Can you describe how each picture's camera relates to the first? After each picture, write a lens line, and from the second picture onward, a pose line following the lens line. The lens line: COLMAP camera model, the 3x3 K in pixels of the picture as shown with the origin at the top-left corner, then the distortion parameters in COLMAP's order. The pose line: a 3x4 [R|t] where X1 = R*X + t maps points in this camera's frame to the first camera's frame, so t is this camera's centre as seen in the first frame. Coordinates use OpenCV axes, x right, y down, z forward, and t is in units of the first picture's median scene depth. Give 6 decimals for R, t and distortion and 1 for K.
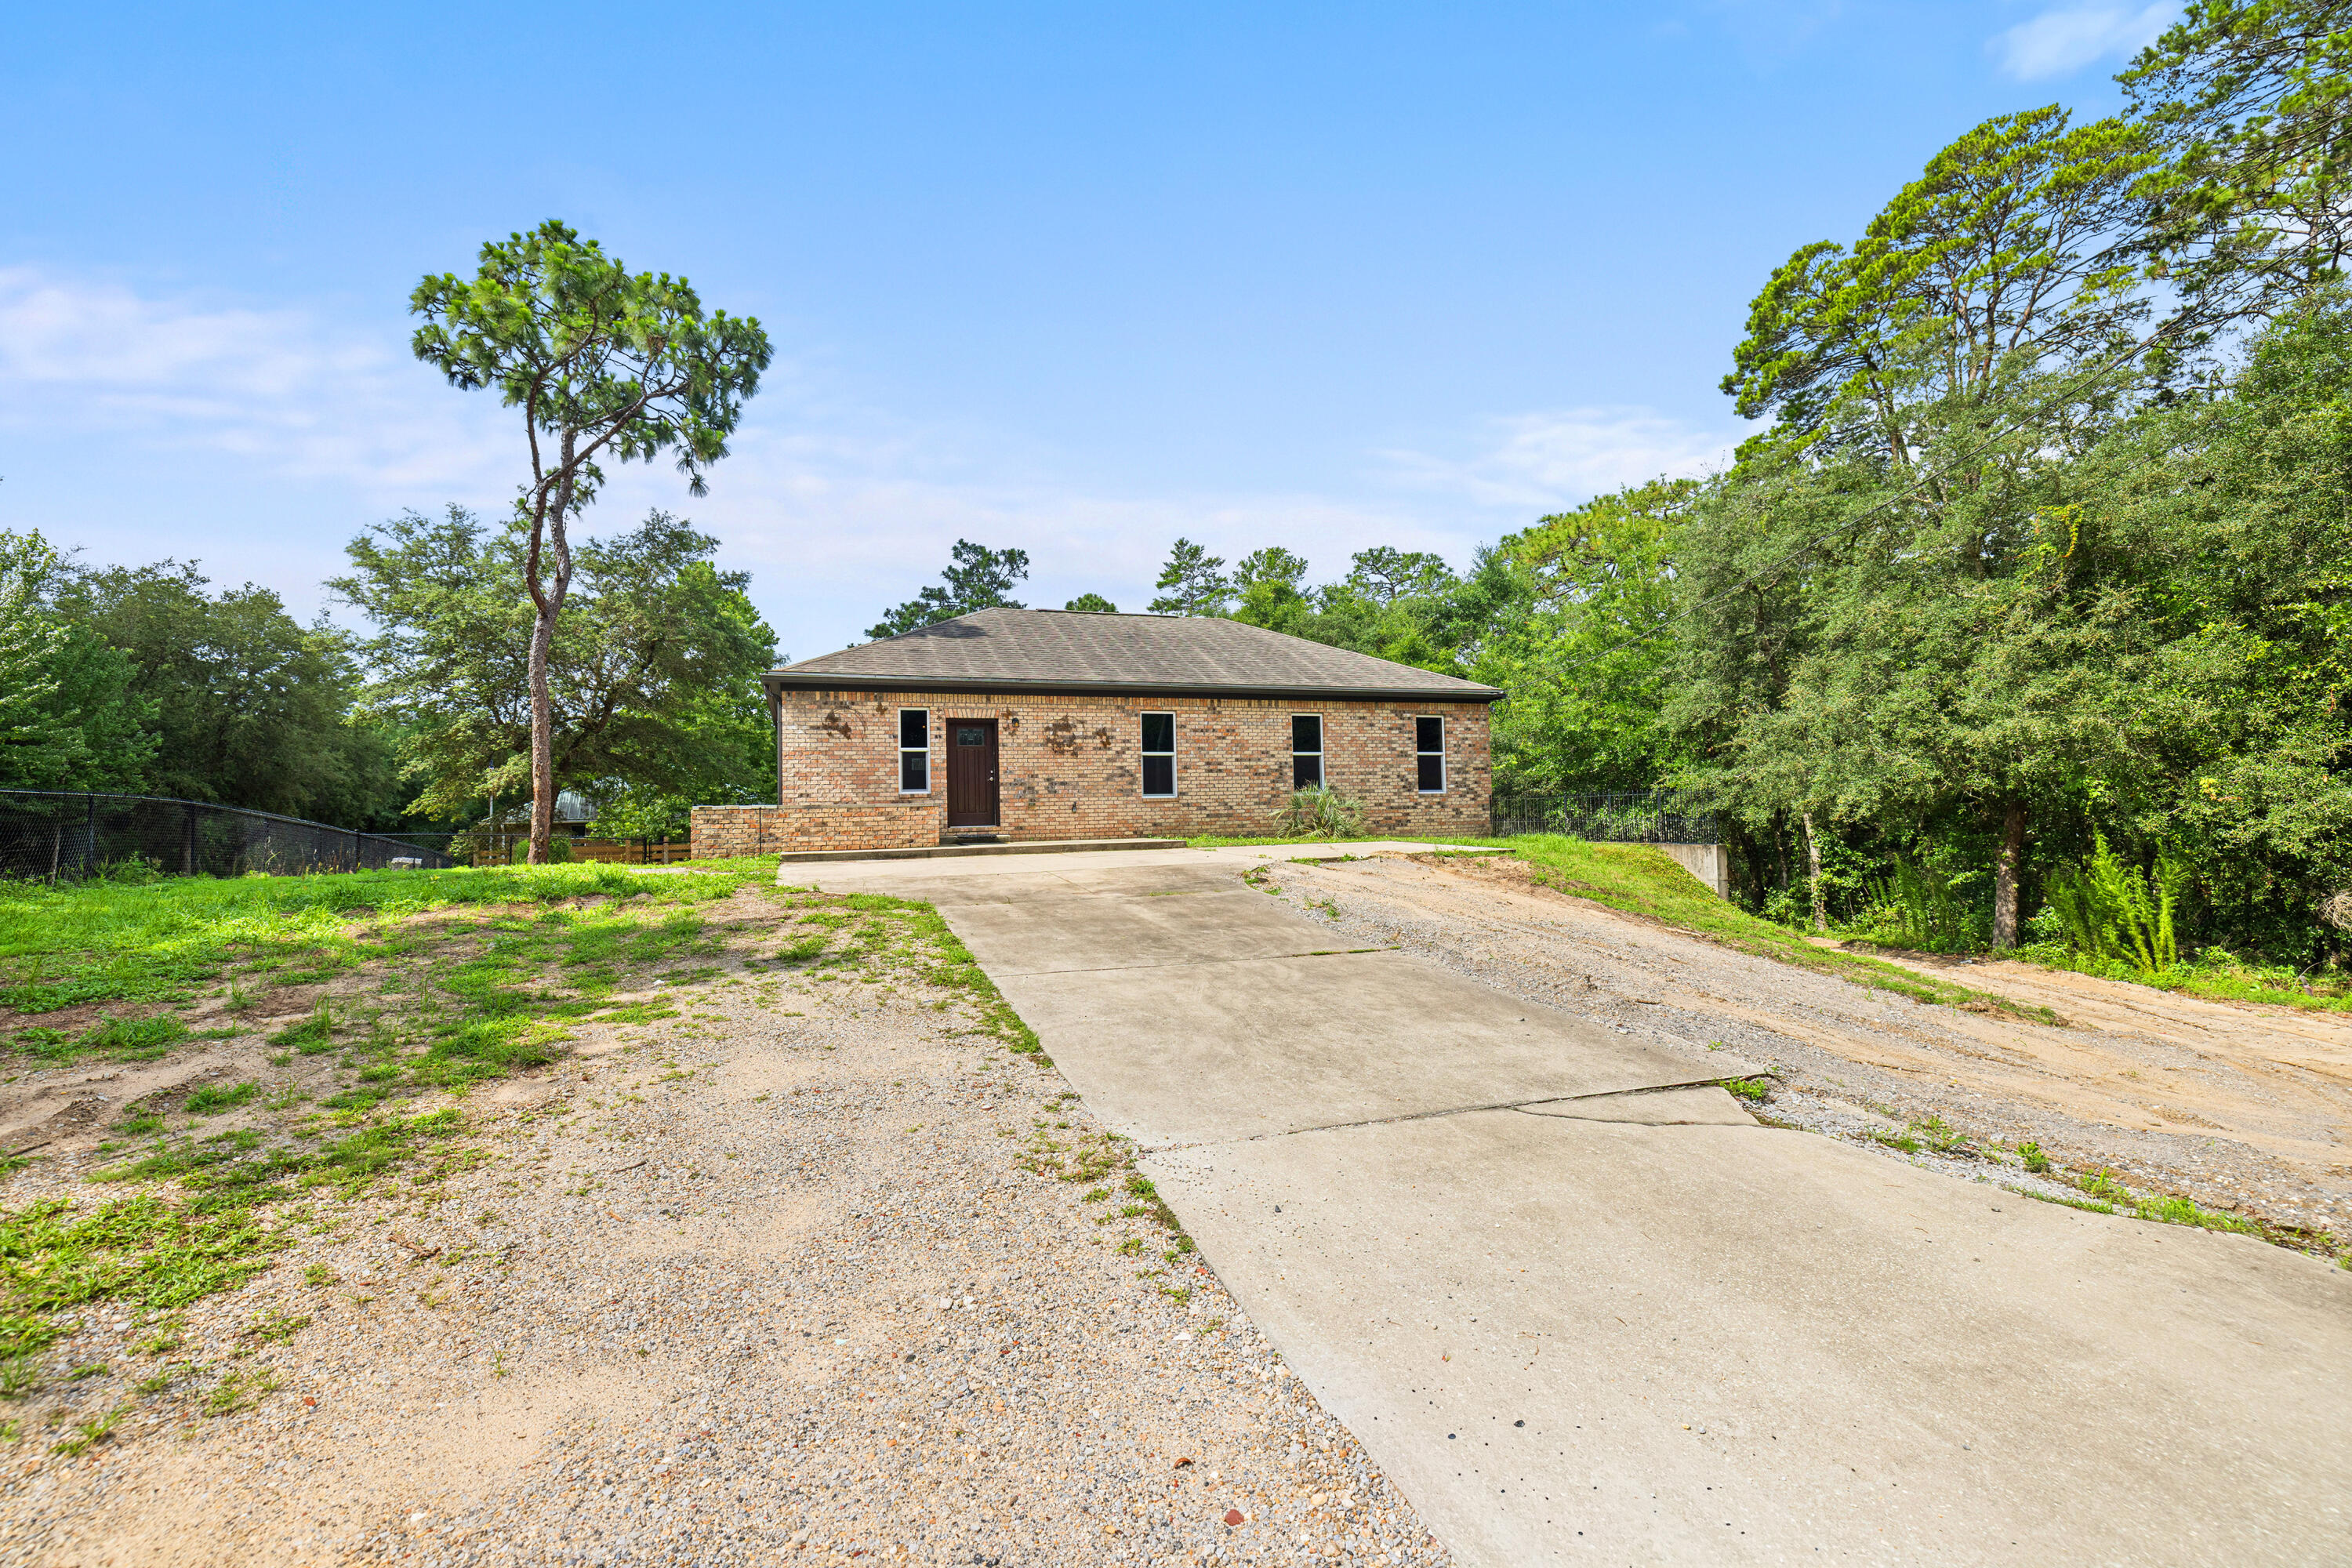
lens RADIAL K [[1002.4, 0, 1169.7], [0, 1002.4, 778.0], [0, 0, 1]] dist [0.000382, 0.000816]
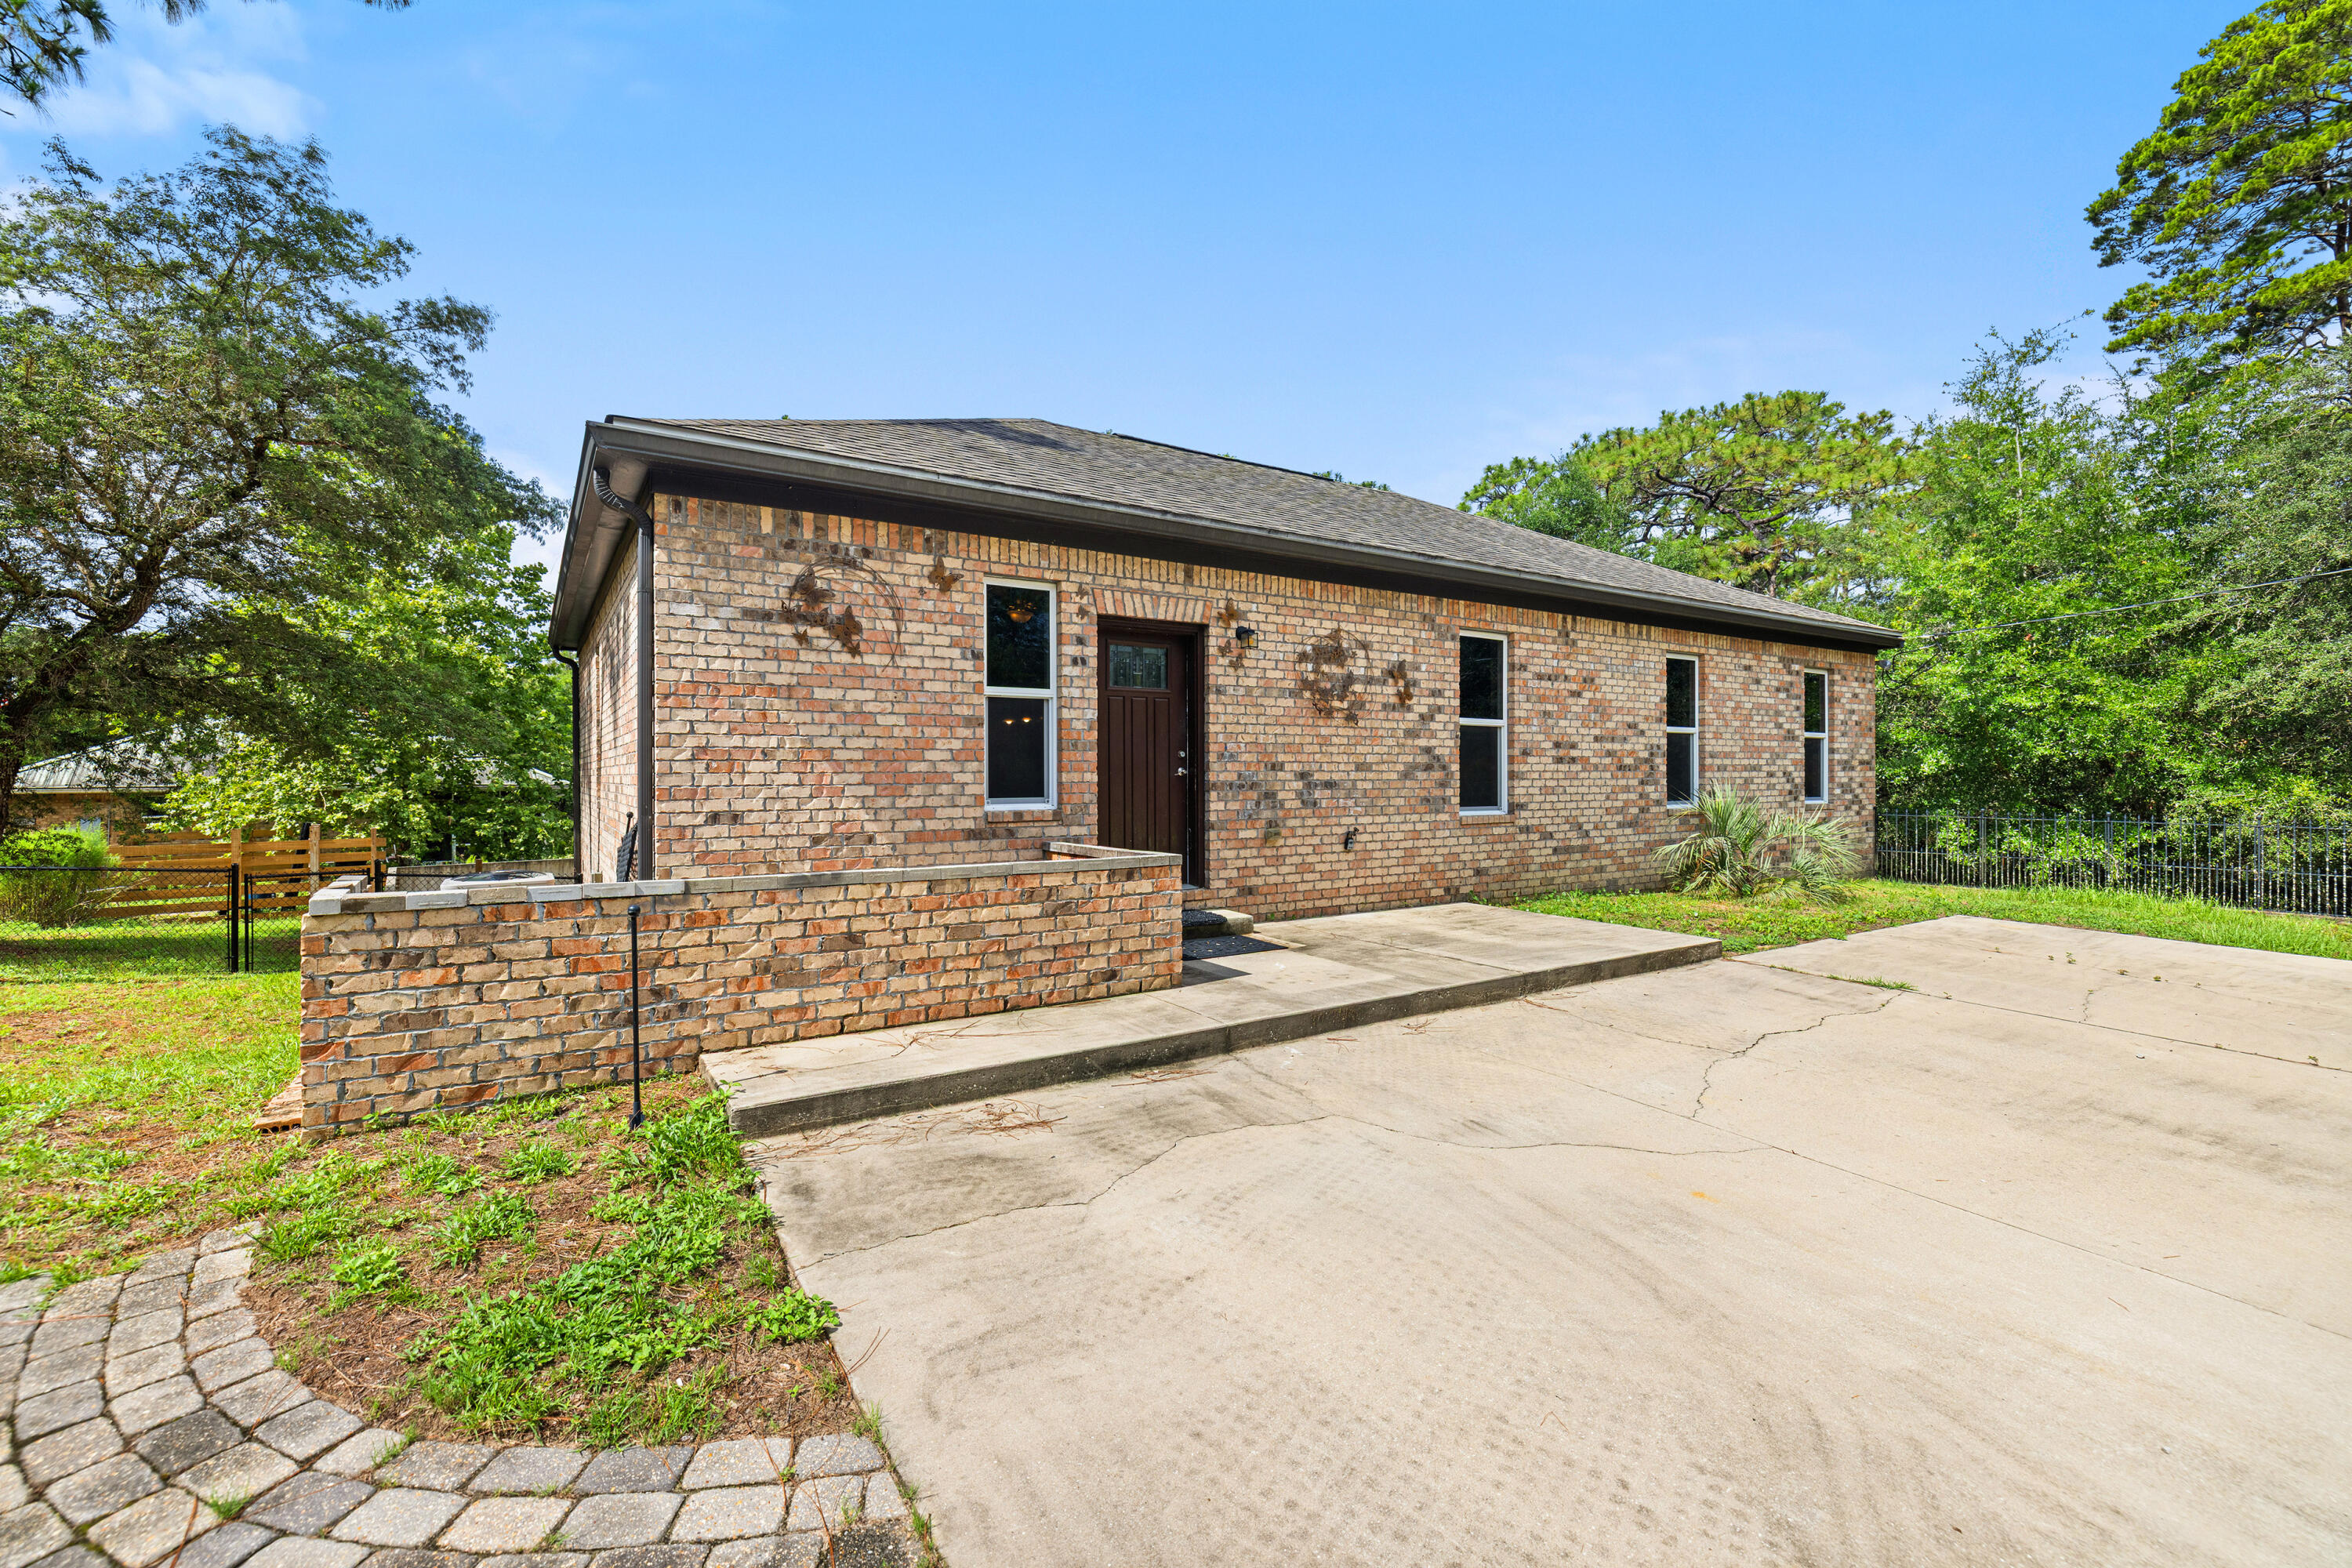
lens RADIAL K [[1002.4, 0, 1163.4], [0, 1002.4, 778.3], [0, 0, 1]] dist [0.000382, 0.000816]
pose [[0.975407, 0.020628, 0.219445, -0.270764], [-0.029364, 0.998898, 0.036623, -0.010981], [-0.218448, -0.042166, 0.974937, 0.591629]]
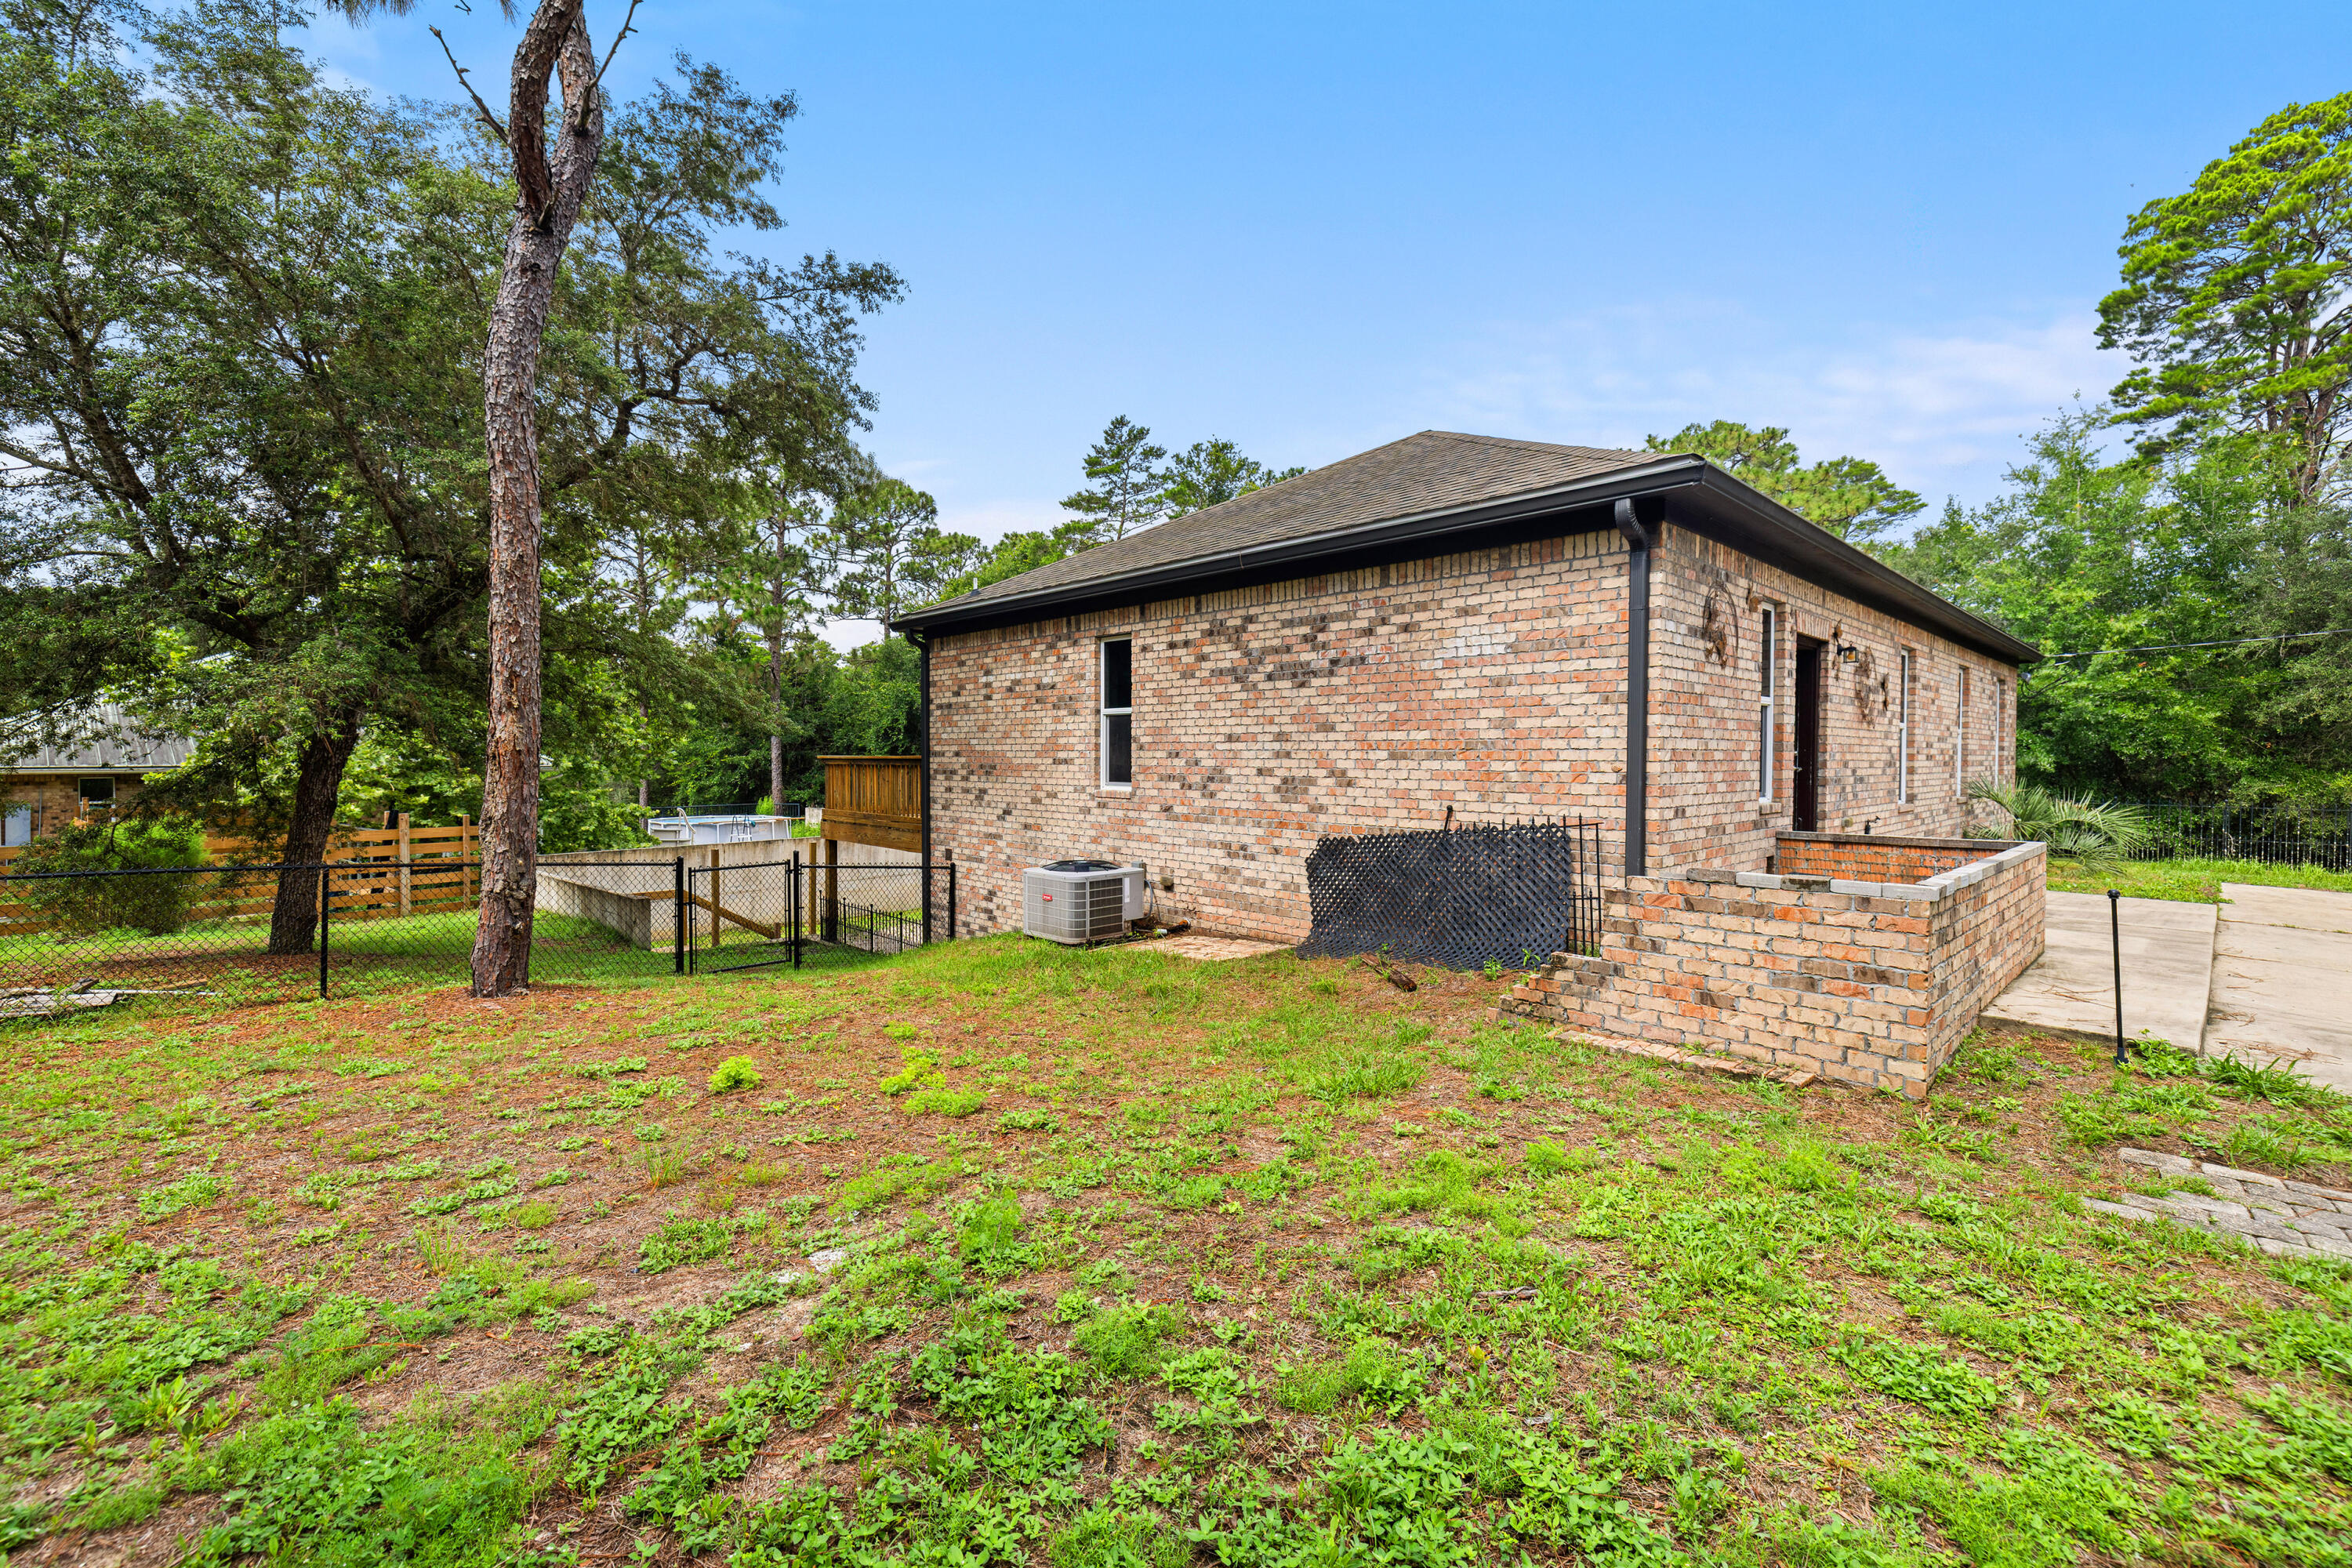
lens RADIAL K [[1002.4, 0, 1179.0], [0, 1002.4, 784.8], [0, 0, 1]] dist [0.000382, 0.000816]
pose [[0.916464, 0.016719, 0.399767, -0.631112], [-0.042609, 0.997523, 0.055962, -0.005300], [-0.397841, -0.068321, 0.914907, 0.674755]]
